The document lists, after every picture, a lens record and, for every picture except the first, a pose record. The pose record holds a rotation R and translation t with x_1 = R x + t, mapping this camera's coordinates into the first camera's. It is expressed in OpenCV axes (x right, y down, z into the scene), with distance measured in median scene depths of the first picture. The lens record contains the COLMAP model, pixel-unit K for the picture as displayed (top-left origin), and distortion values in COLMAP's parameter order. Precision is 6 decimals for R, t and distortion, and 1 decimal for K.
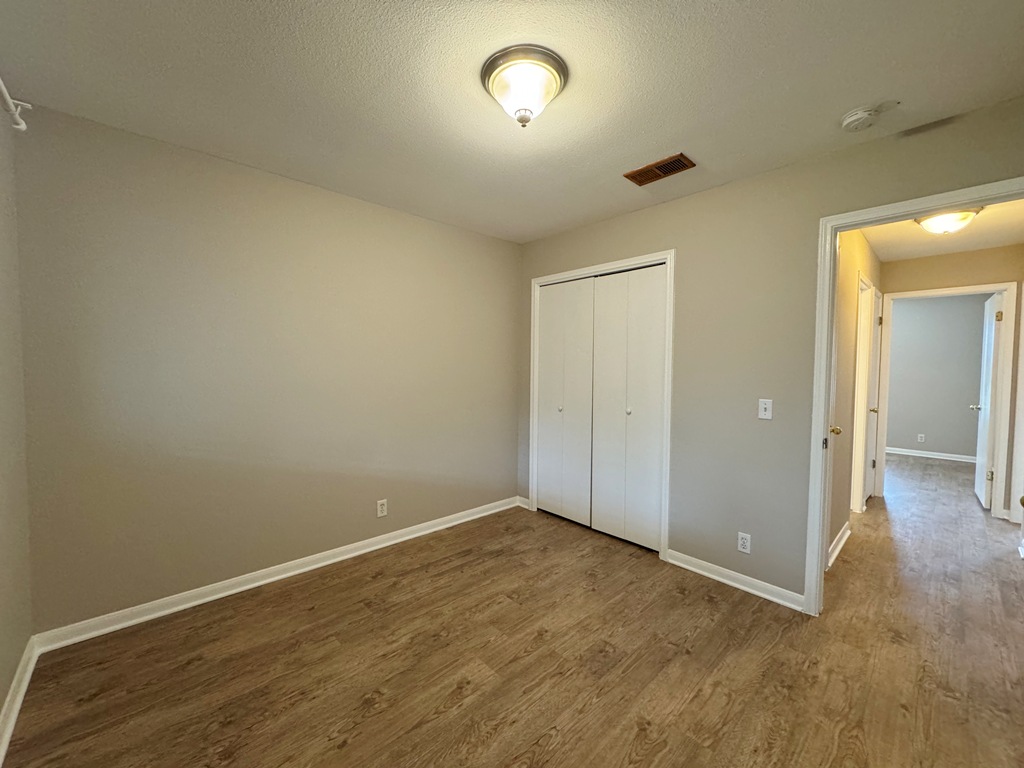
lens RADIAL K [[409.8, 0, 520.2], [0, 409.8, 385.9], [0, 0, 1]] dist [-0.001480, 0.000055]
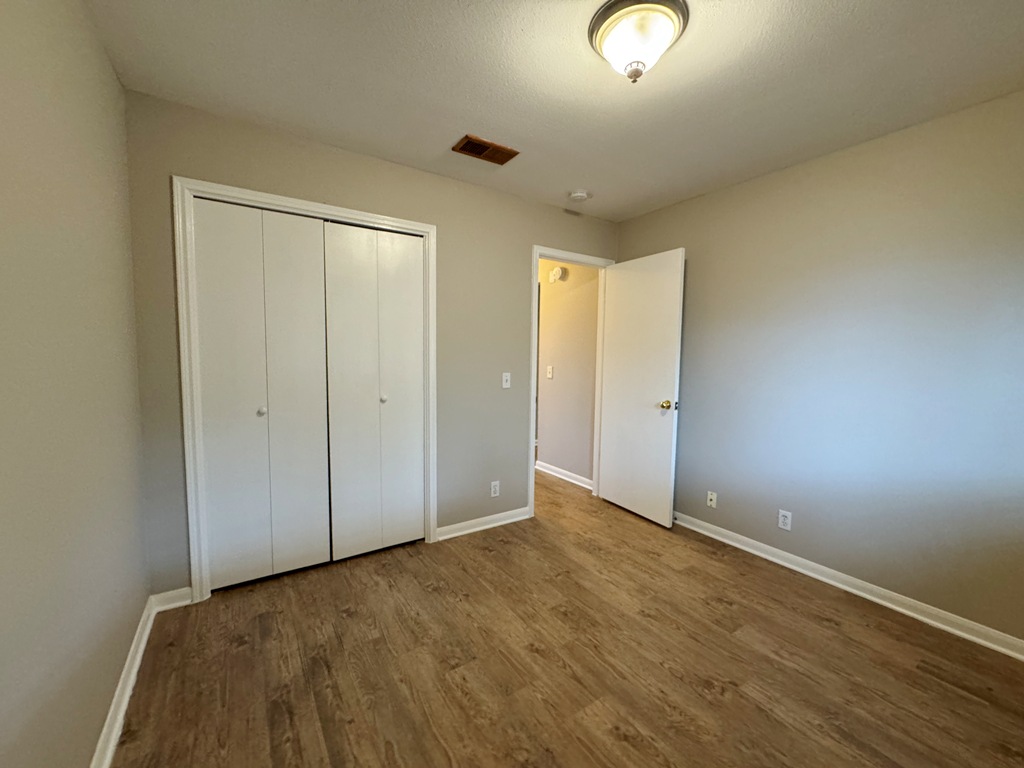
lens RADIAL K [[409.8, 0, 504.8], [0, 409.8, 385.8], [0, 0, 1]] dist [-0.001480, 0.000055]
pose [[0.178092, -0.087272, 0.980136, -0.678775], [0.036106, 0.995968, 0.082121, -0.033374], [-0.983351, 0.020764, 0.180525, 0.778991]]
